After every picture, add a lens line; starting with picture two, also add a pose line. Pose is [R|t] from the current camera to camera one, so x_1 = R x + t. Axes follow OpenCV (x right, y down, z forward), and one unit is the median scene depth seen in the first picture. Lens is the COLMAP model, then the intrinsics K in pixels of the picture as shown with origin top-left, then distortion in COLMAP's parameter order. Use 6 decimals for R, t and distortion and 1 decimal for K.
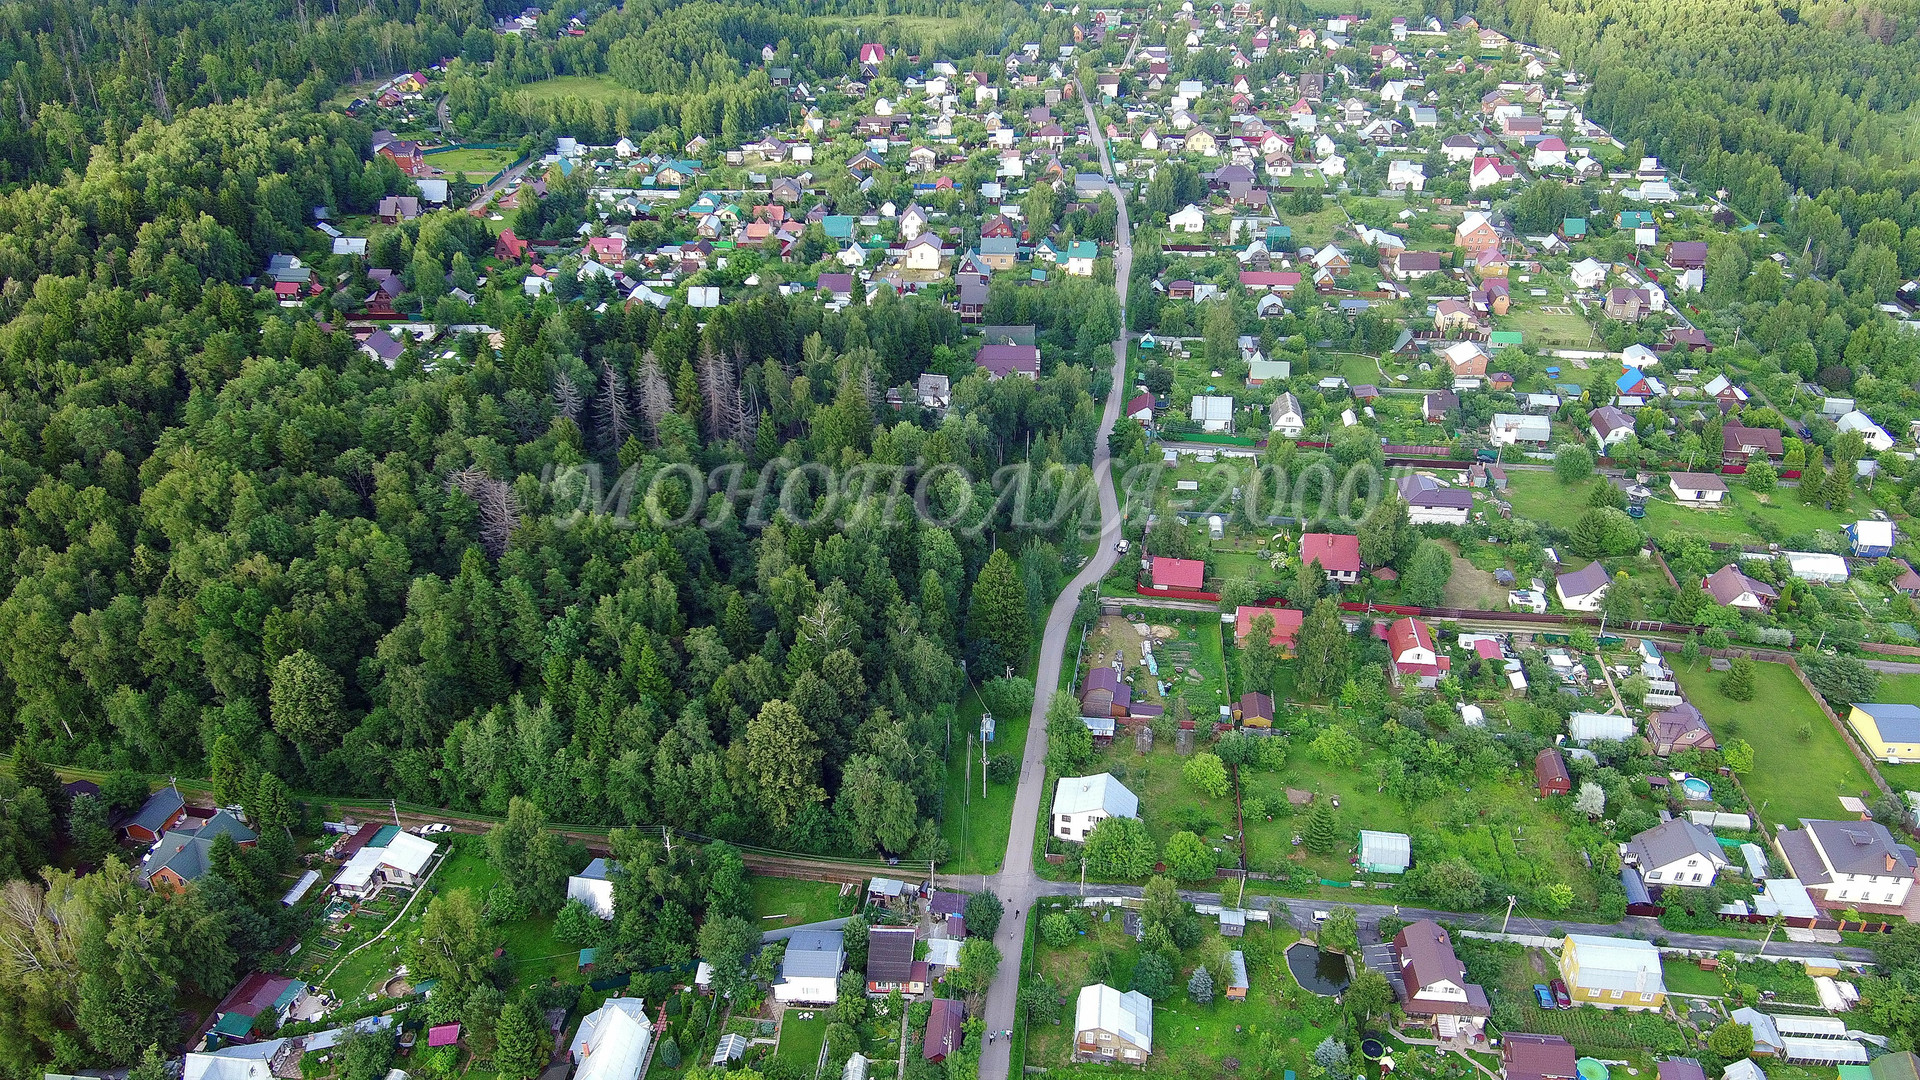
lens RADIAL K [[1335.6, 0, 964.4], [0, 1335.6, 539.6], [0, 0, 1]] dist [0.100762, -0.162986]
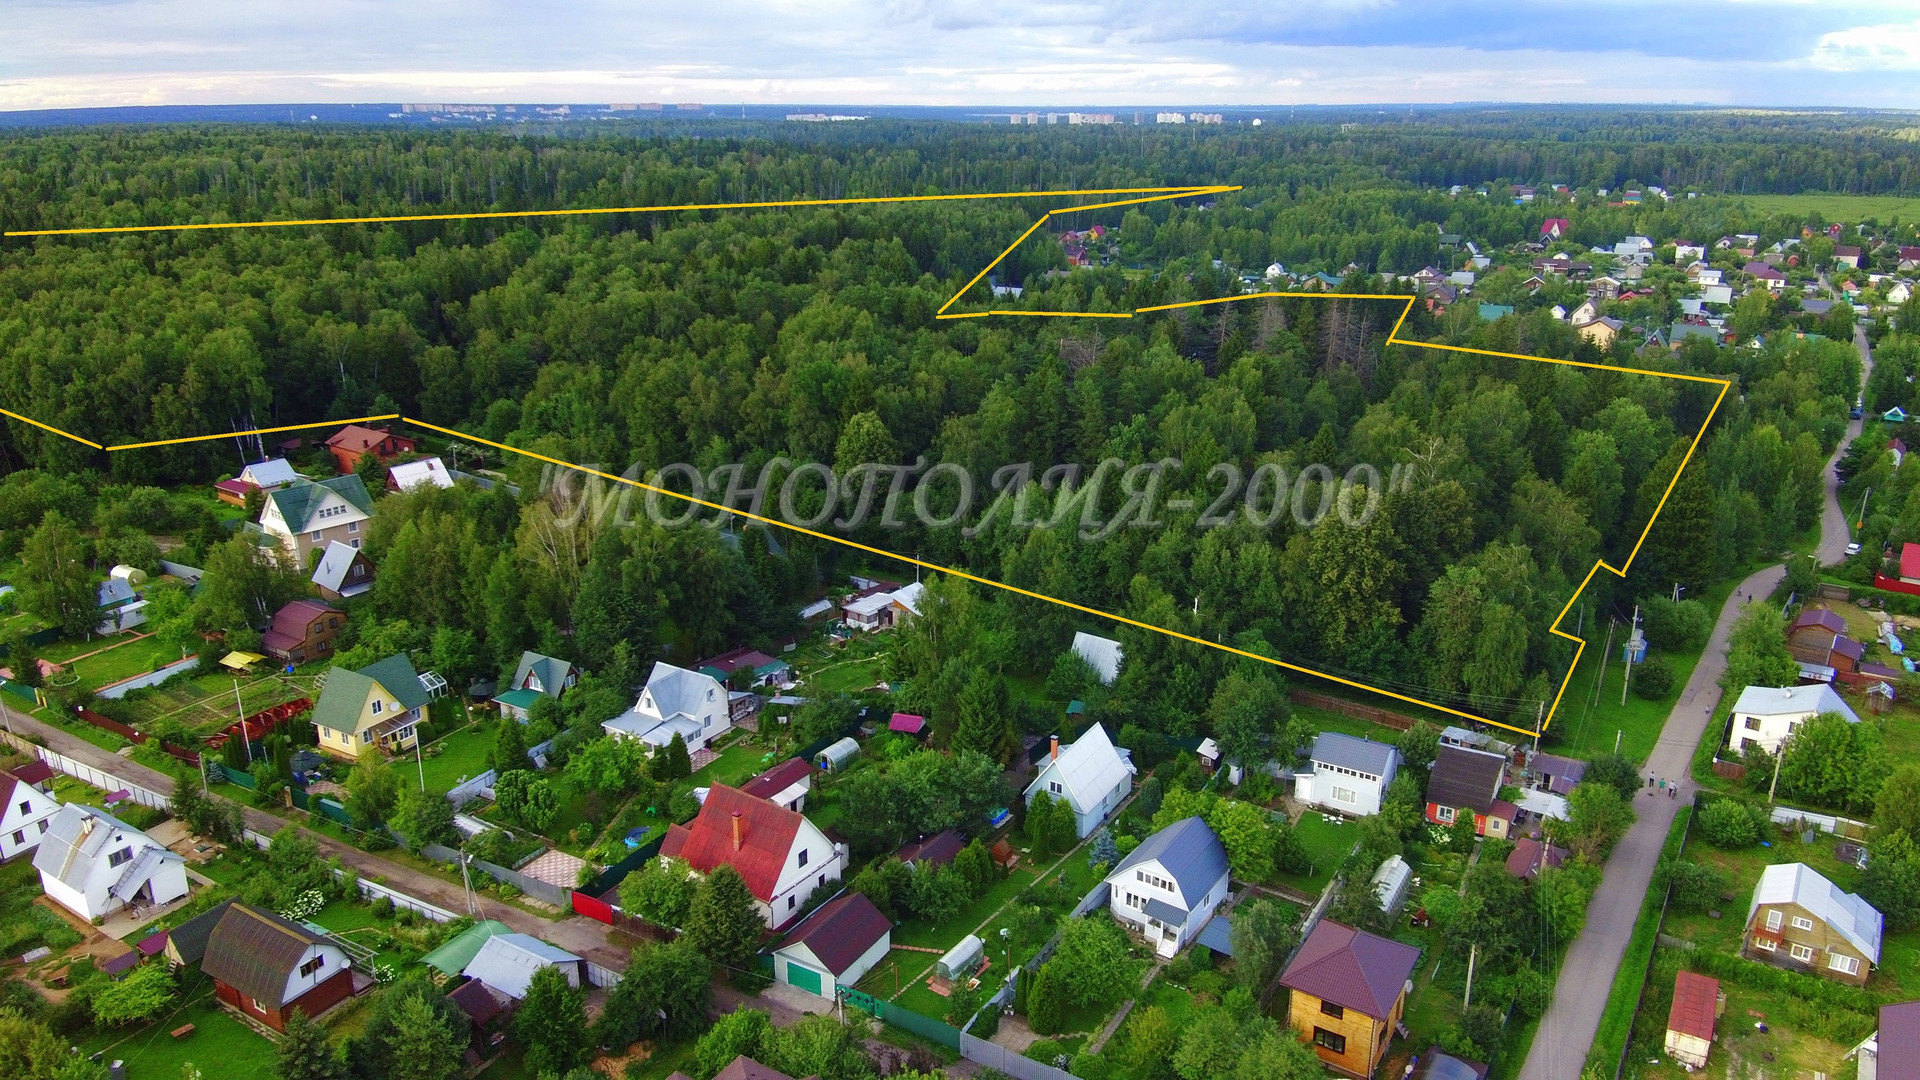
lens RADIAL K [[1335.6, 0, 964.4], [0, 1335.6, 539.6], [0, 0, 1]] dist [0.100762, -0.162986]
pose [[0.892407, 0.145155, -0.427247, -0.001963], [-0.229308, 0.961357, -0.152348, 0.252443], [0.388623, 0.233928, 0.891207, 0.152540]]
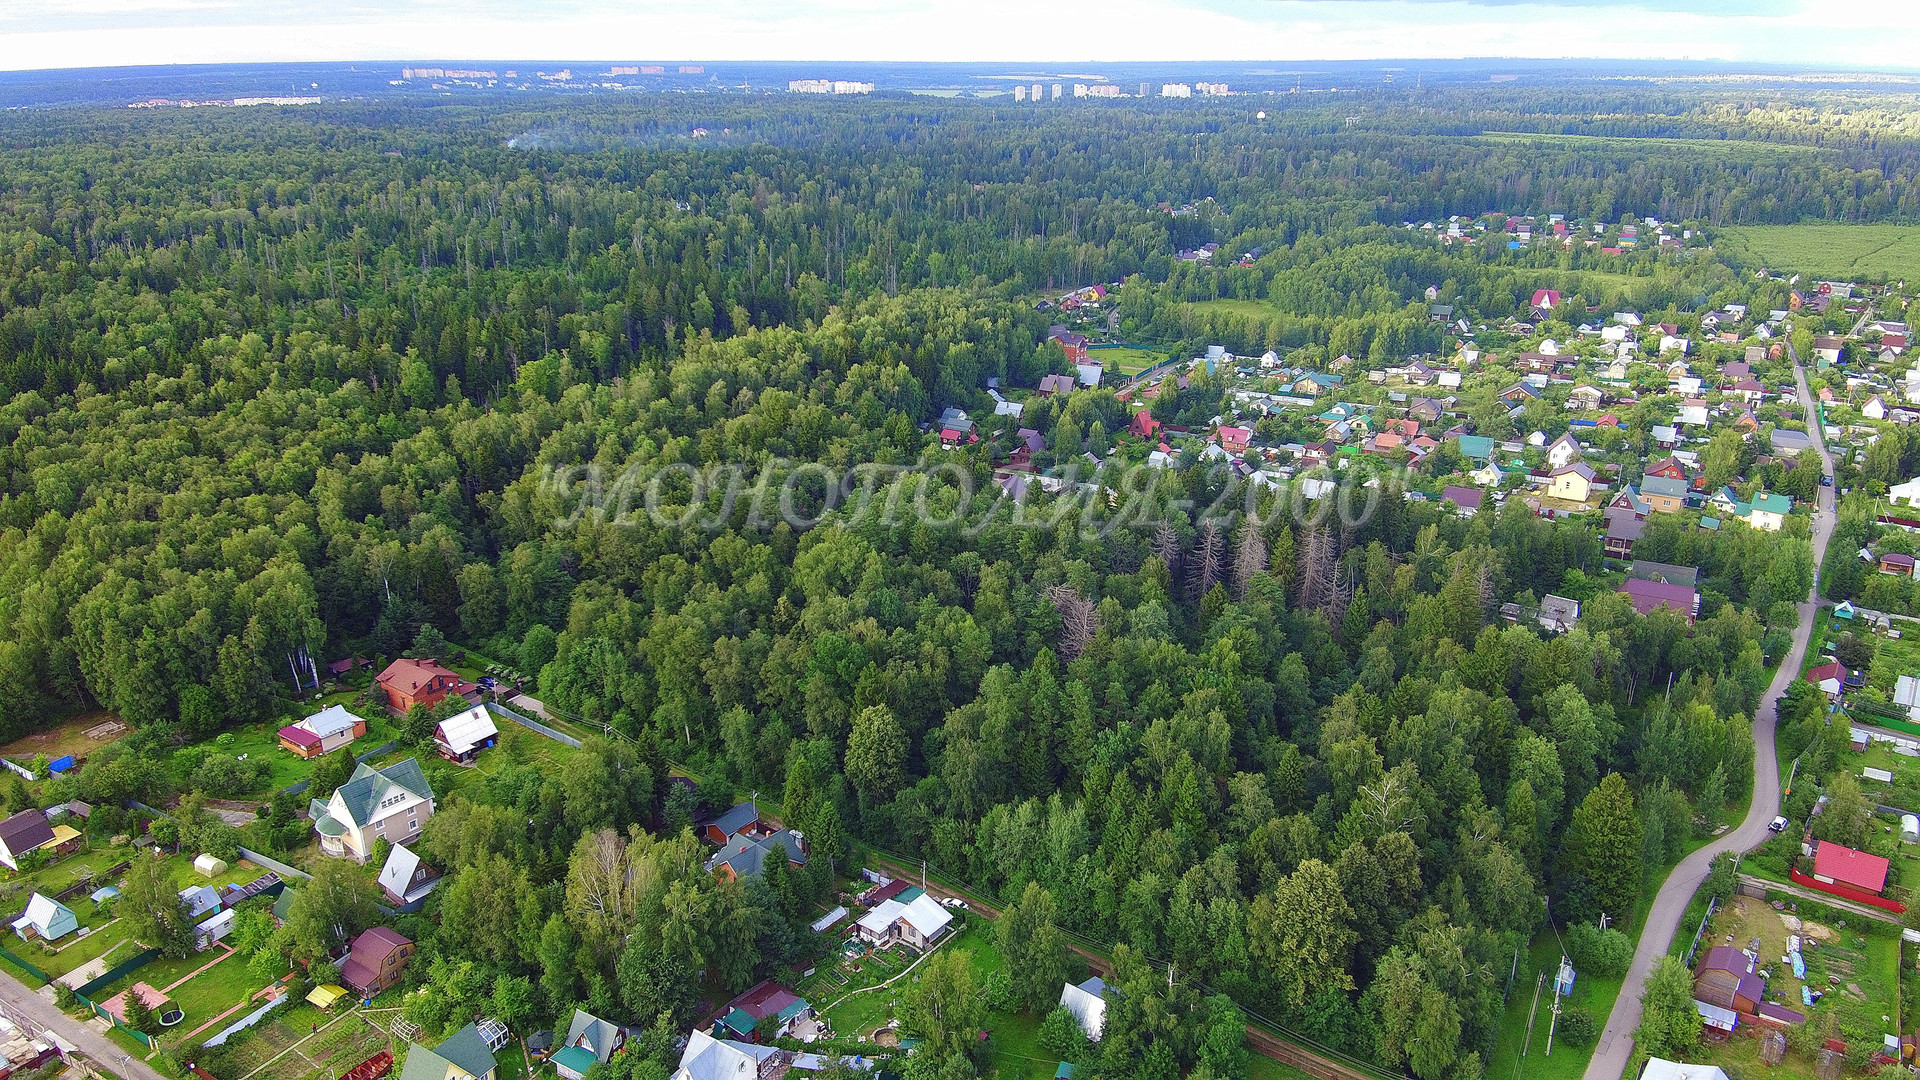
lens RADIAL K [[1335.6, 0, 964.4], [0, 1335.6, 539.6], [0, 0, 1]] dist [0.100762, -0.162986]
pose [[0.891114, 0.156858, -0.425806, 0.001033], [-0.230005, 0.965017, -0.125854, 0.061839], [0.391169, 0.210088, 0.896019, 0.036267]]
